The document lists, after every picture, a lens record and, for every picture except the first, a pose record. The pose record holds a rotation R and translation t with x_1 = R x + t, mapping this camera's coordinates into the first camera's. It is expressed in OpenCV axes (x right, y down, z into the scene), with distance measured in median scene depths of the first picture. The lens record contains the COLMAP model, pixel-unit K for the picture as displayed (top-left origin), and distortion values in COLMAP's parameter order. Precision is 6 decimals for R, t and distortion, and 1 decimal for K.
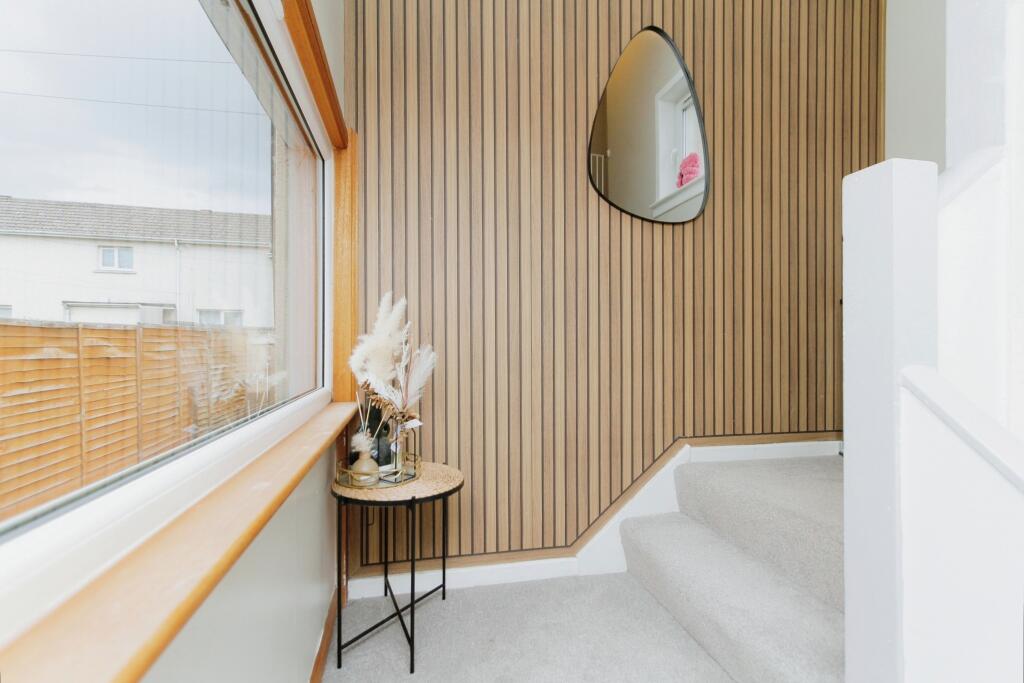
lens RADIAL K [[473.8, 0, 510.4], [0, 473.8, 349.6], [0, 0, 1]] dist [-0.000748, 0.000133]
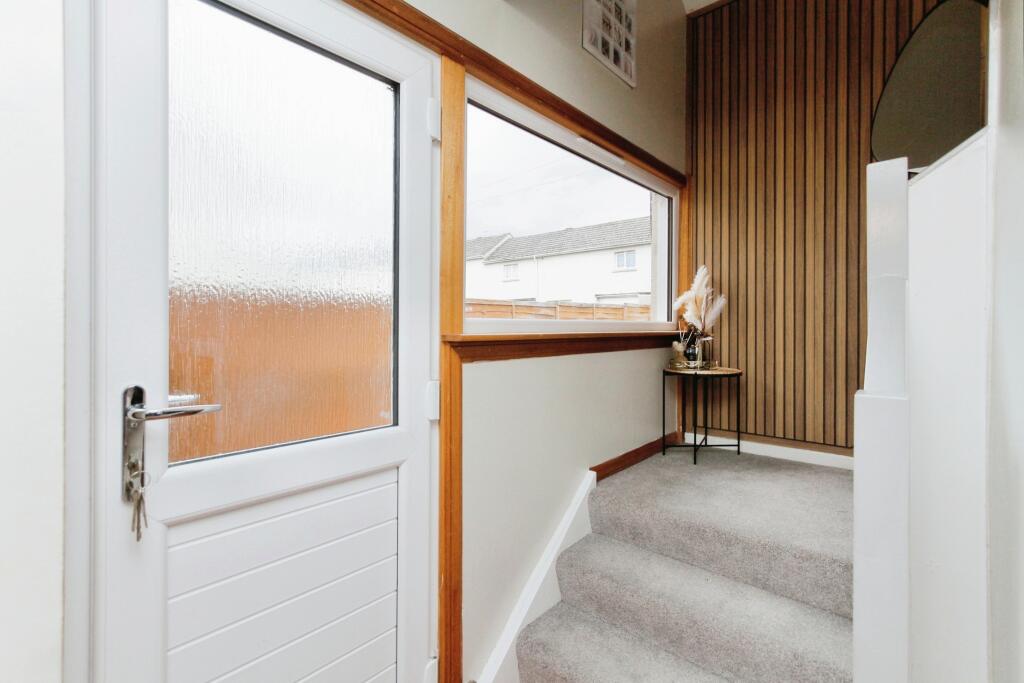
lens RADIAL K [[472.3, 0, 510.6], [0, 472.3, 329.2], [0, 0, 1]] dist [0.000604, 0.000354]
pose [[0.587997, -0.001287, -0.808862, 0.645250], [-0.004299, 0.999980, -0.004716, 0.108802], [0.808852, 0.006250, 0.587979, -0.517328]]
